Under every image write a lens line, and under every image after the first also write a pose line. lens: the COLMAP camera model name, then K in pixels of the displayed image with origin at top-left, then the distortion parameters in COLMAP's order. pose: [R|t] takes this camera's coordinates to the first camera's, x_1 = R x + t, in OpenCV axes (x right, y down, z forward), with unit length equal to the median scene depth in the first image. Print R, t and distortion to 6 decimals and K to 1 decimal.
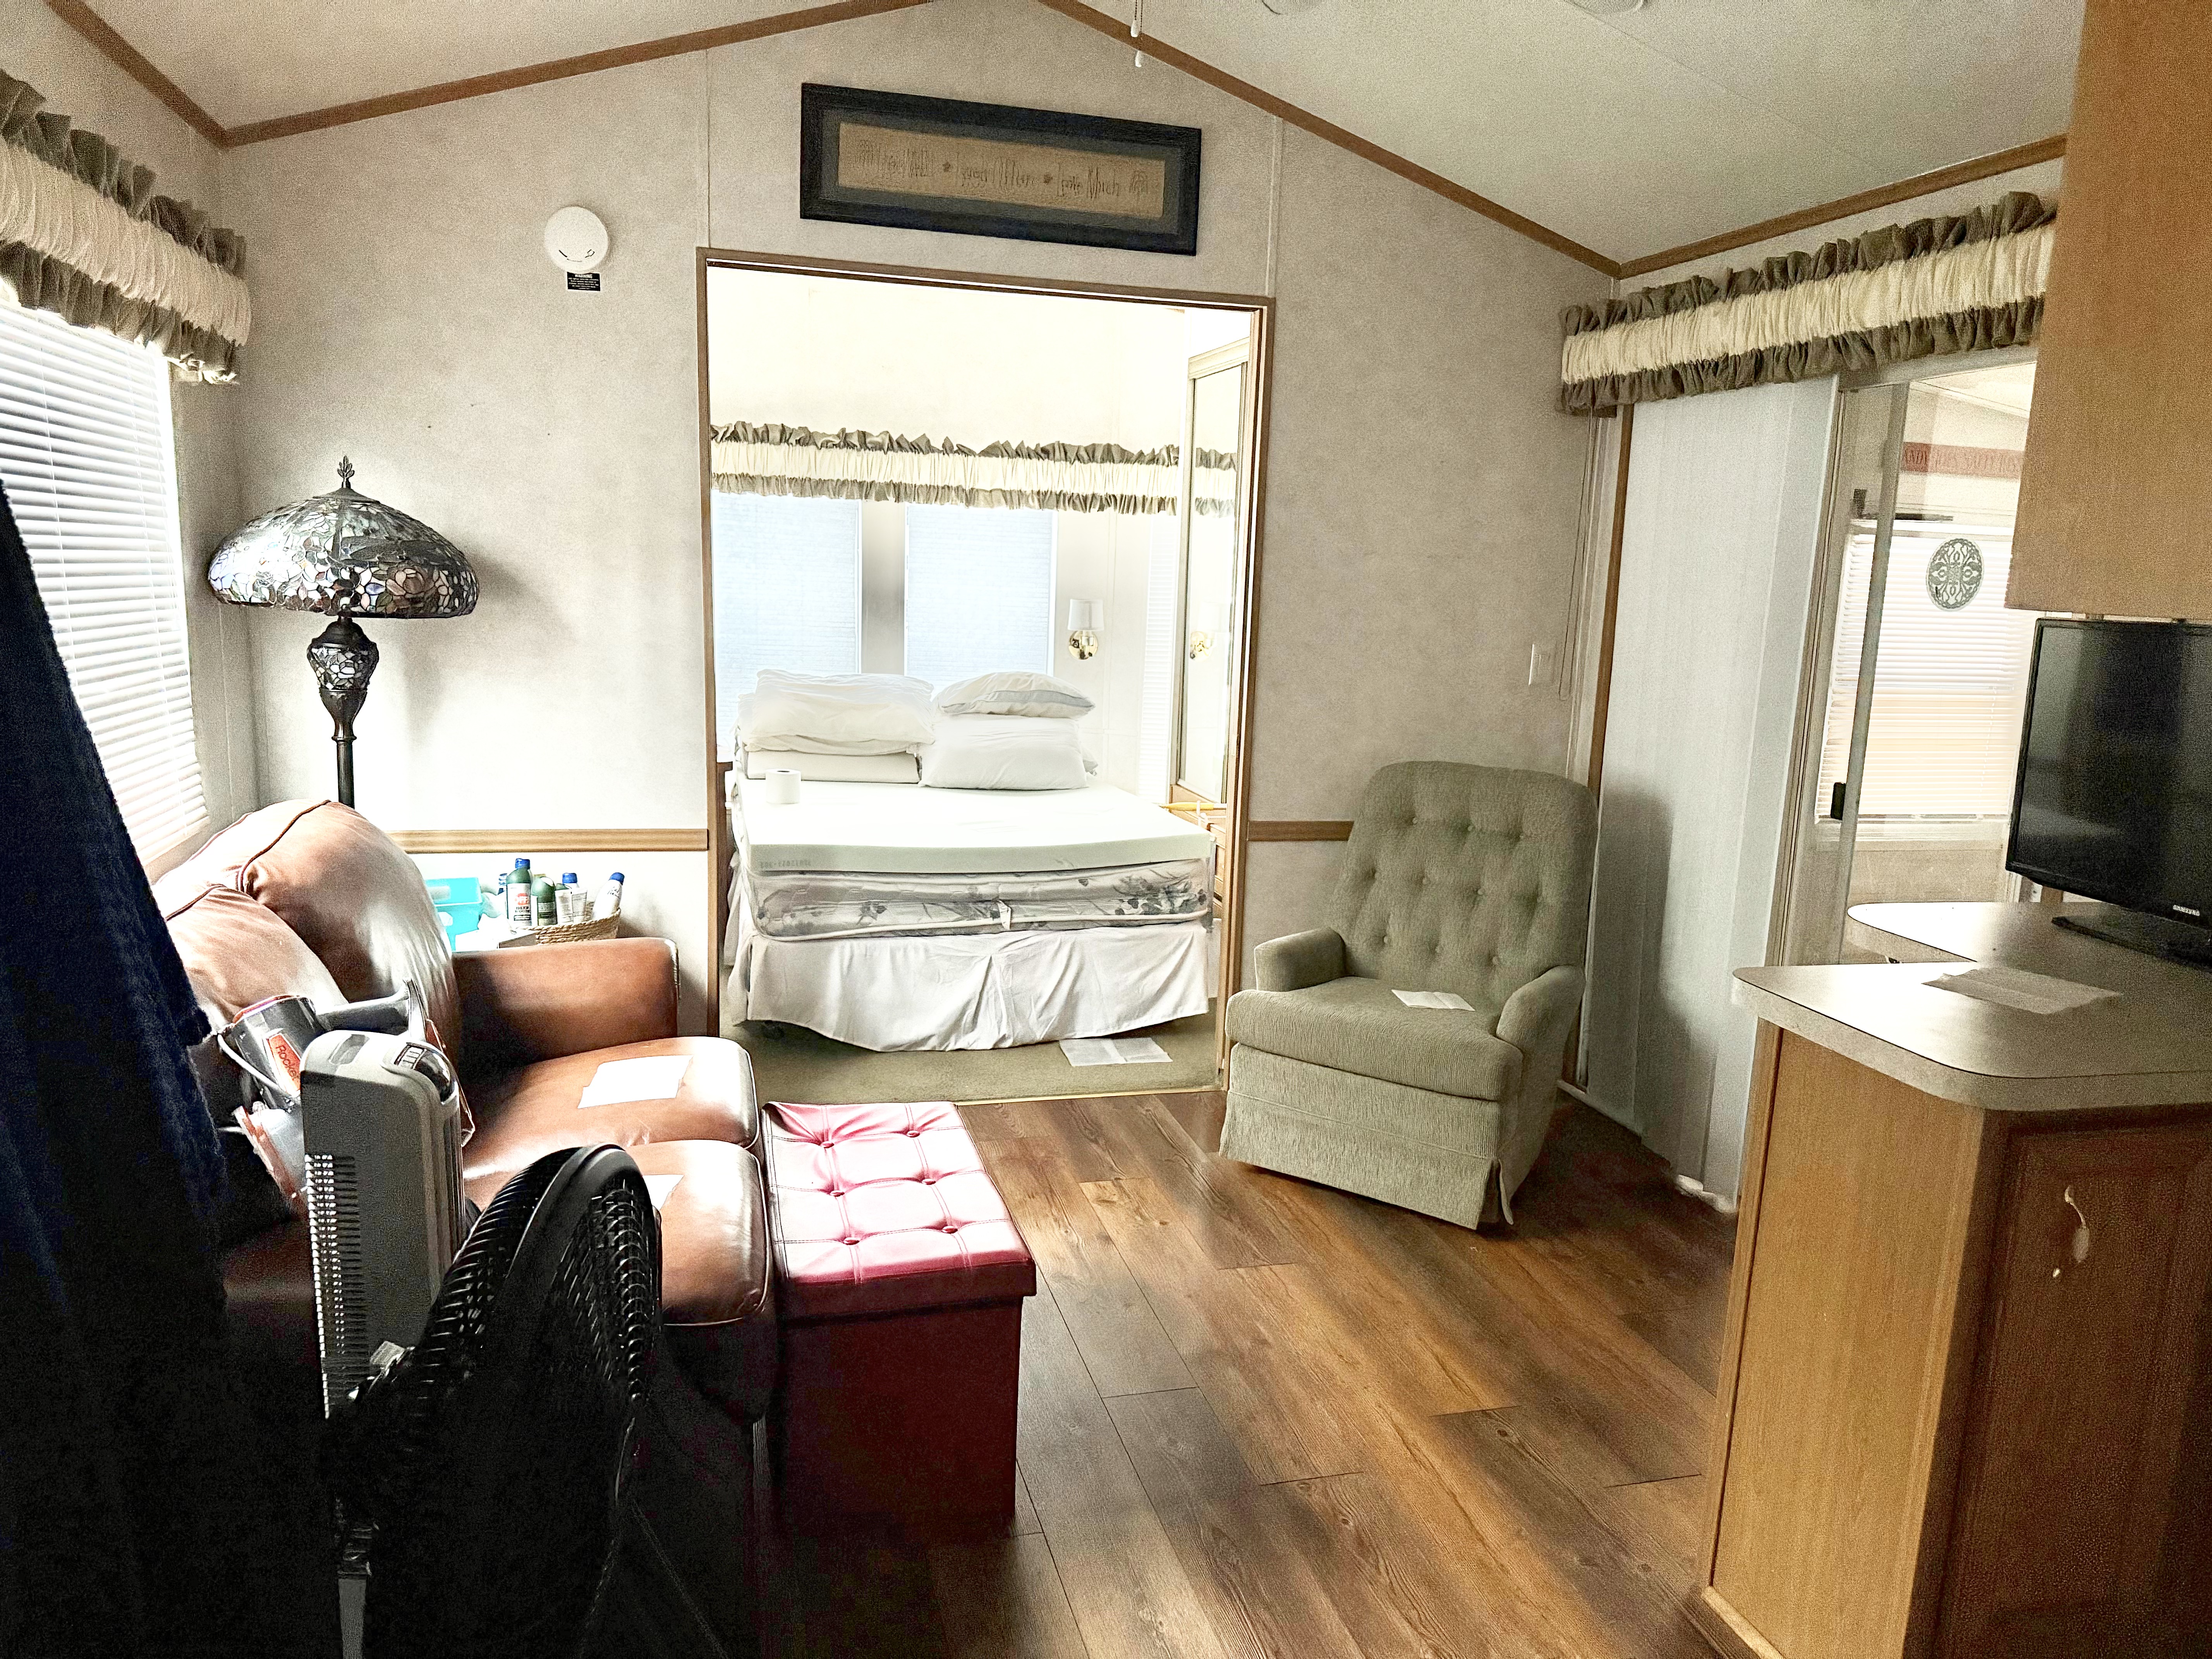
lens RADIAL K [[1557.8, 0, 1135.0], [0, 1557.8, 876.9], [0, 0, 1]] dist [0.044888, -0.058404]
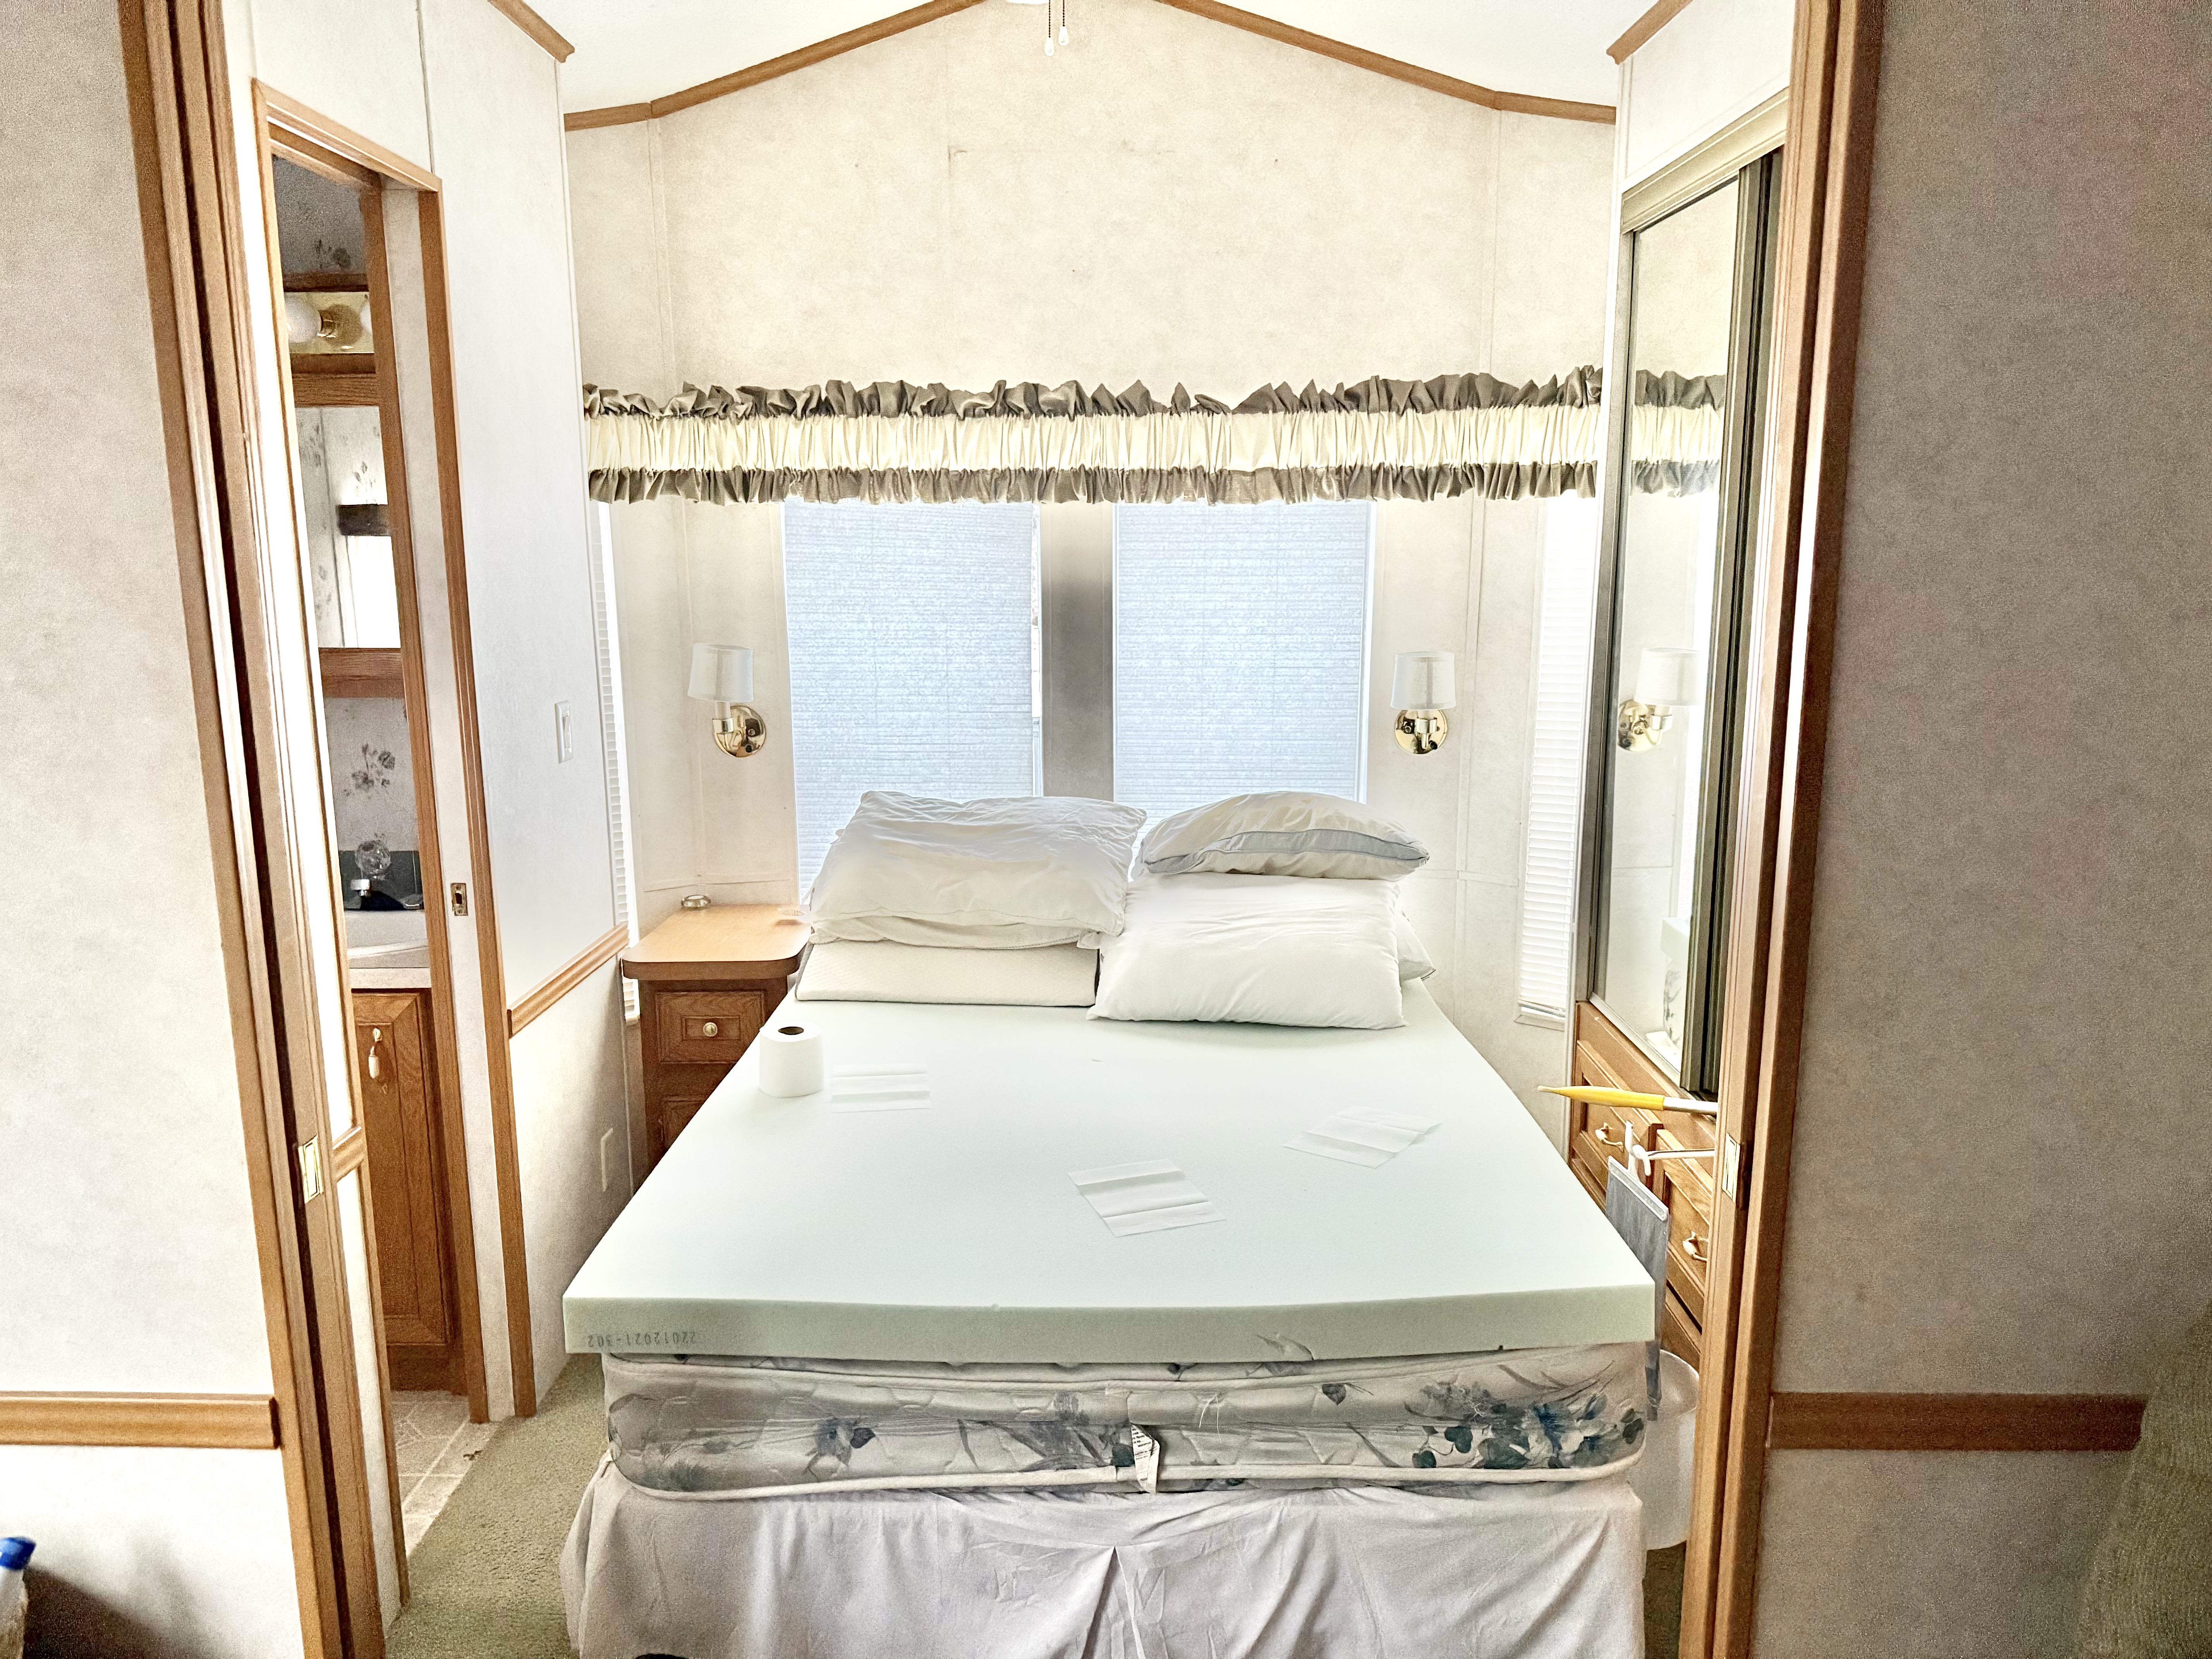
lens RADIAL K [[1557.8, 0, 1087.1], [0, 1557.8, 851.0], [0, 0, 1]] dist [0.044888, -0.058404]
pose [[0.955878, 0.015412, -0.293360, 0.025136], [-0.015842, 0.999874, 0.000911, -0.141638], [0.293338, 0.003777, 0.956001, 0.570821]]
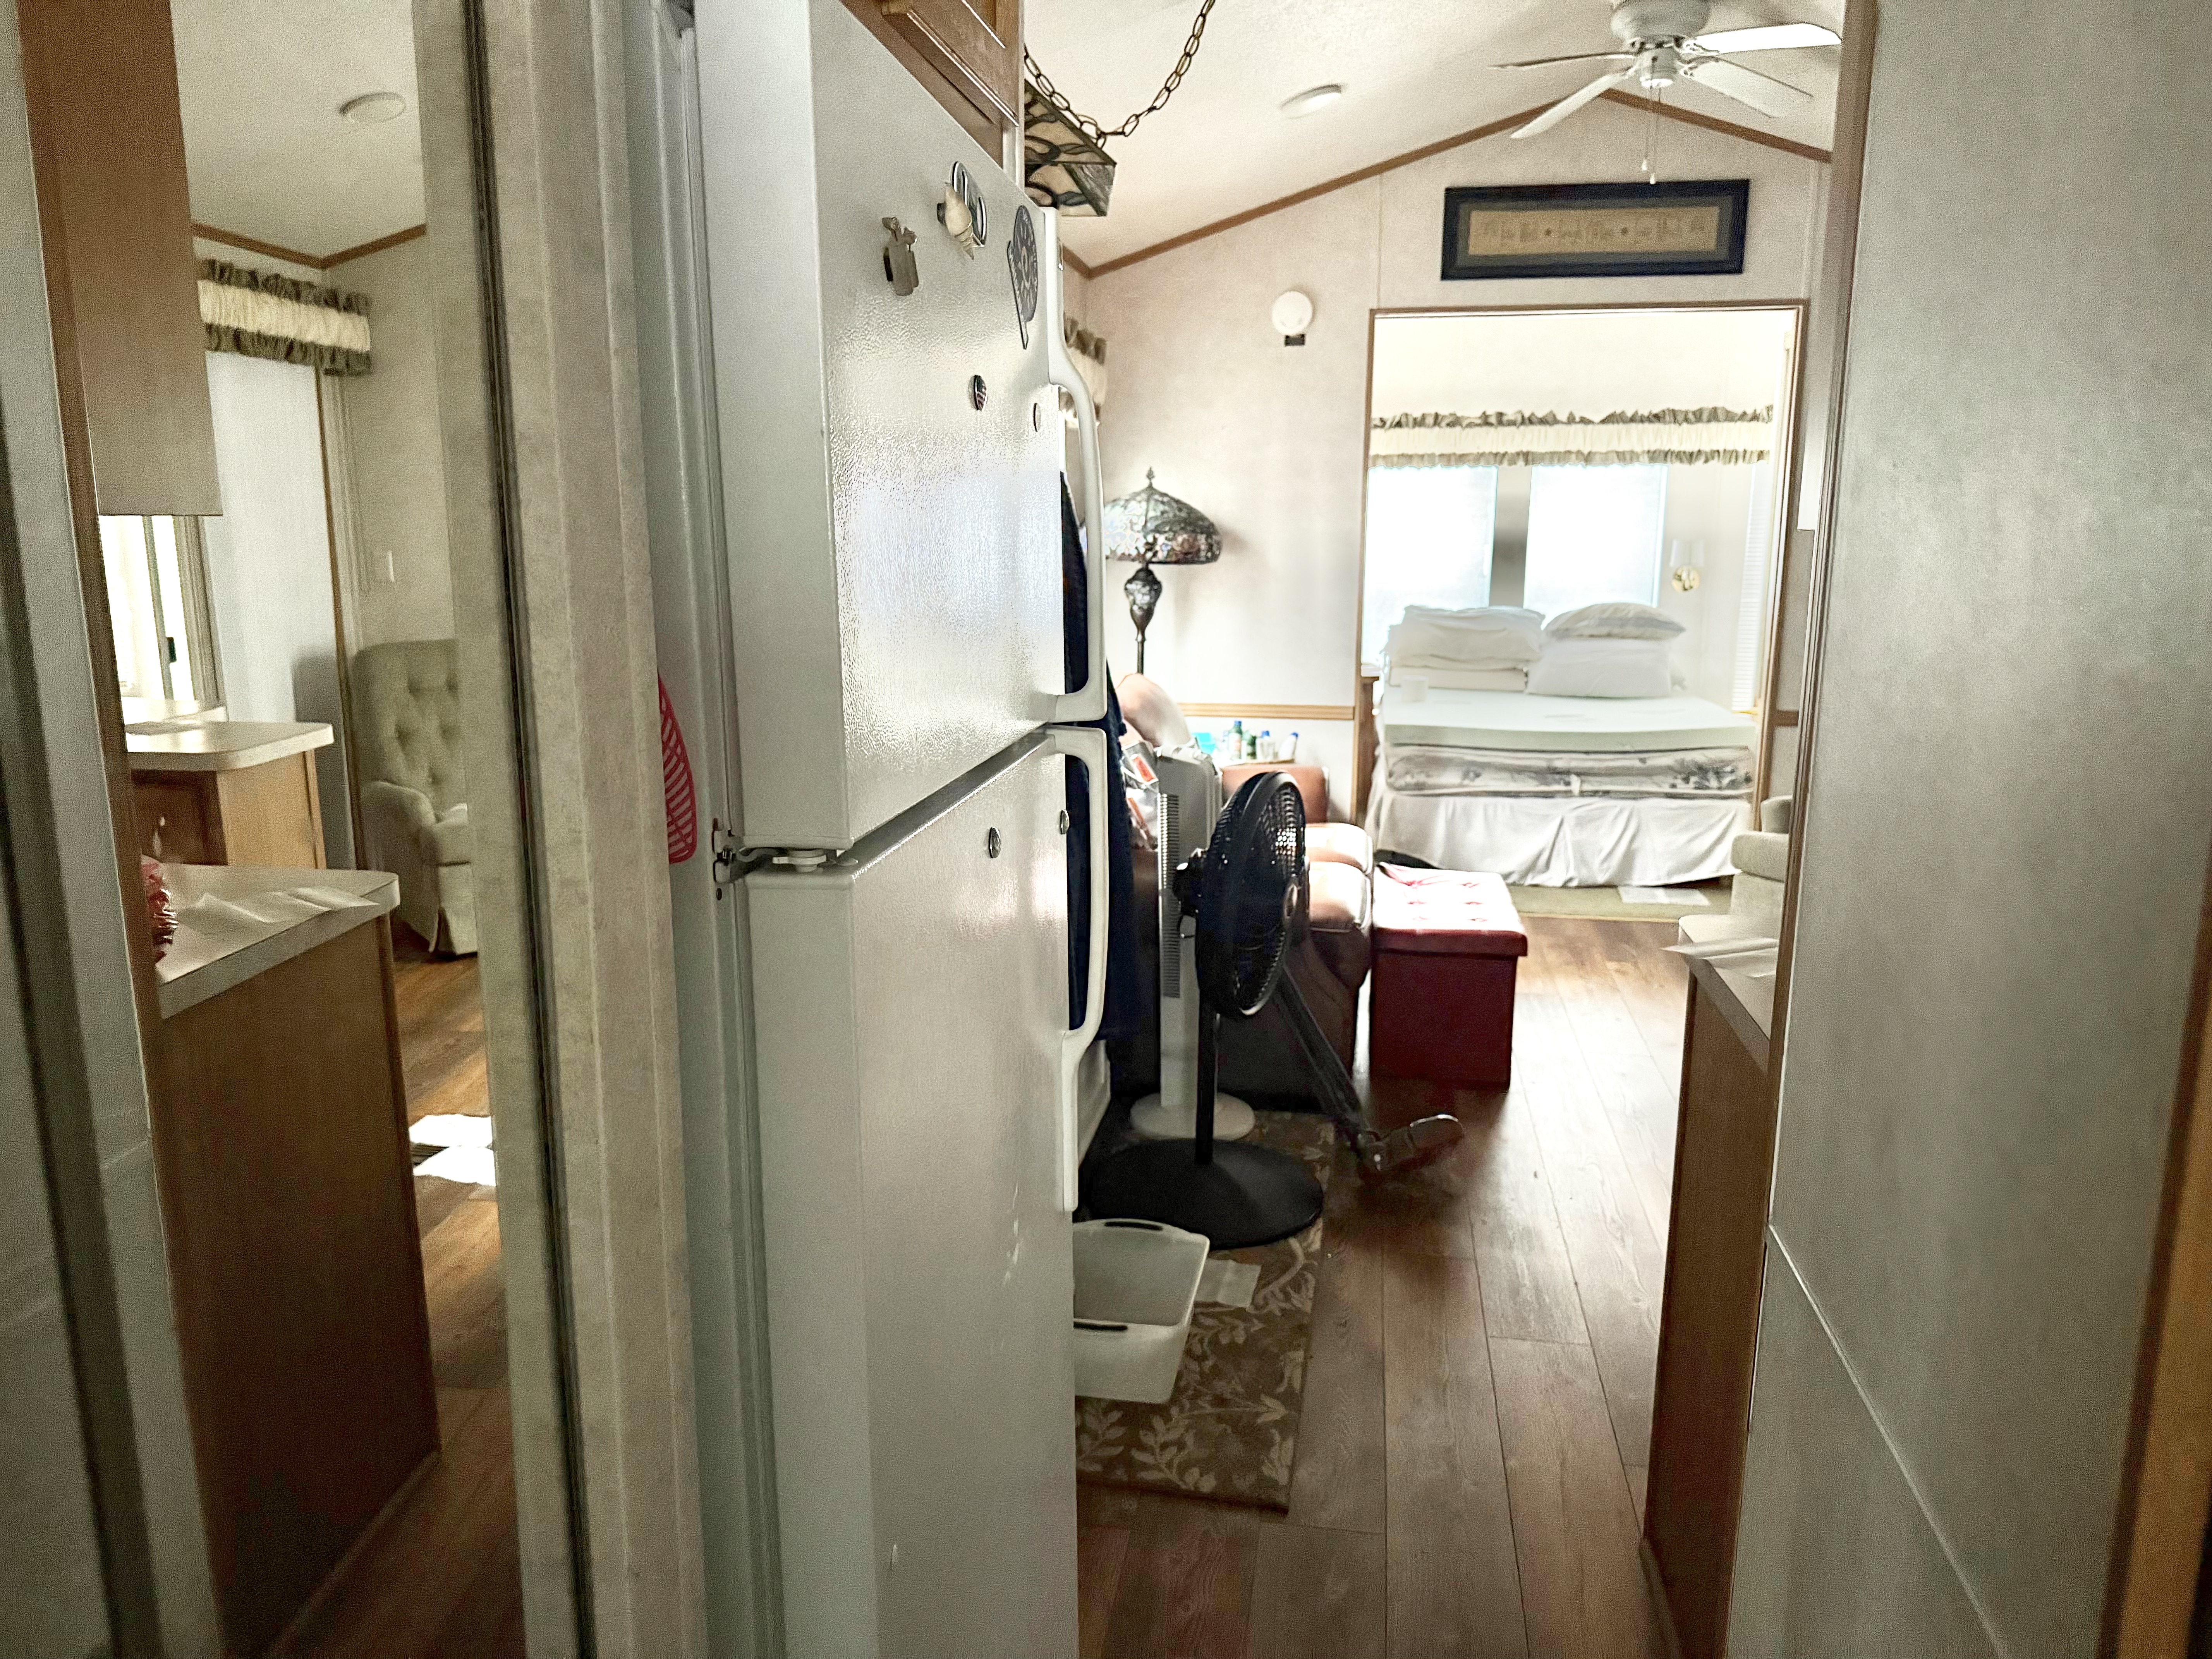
lens RADIAL K [[1557.8, 0, 1068.5], [0, 1557.8, 838.8], [0, 0, 1]] dist [0.044888, -0.058404]
pose [[0.894167, 0.052861, -0.444602, 0.118904], [-0.051403, 0.998560, 0.015343, 0.070778], [0.444773, 0.009135, 0.895597, -0.352402]]
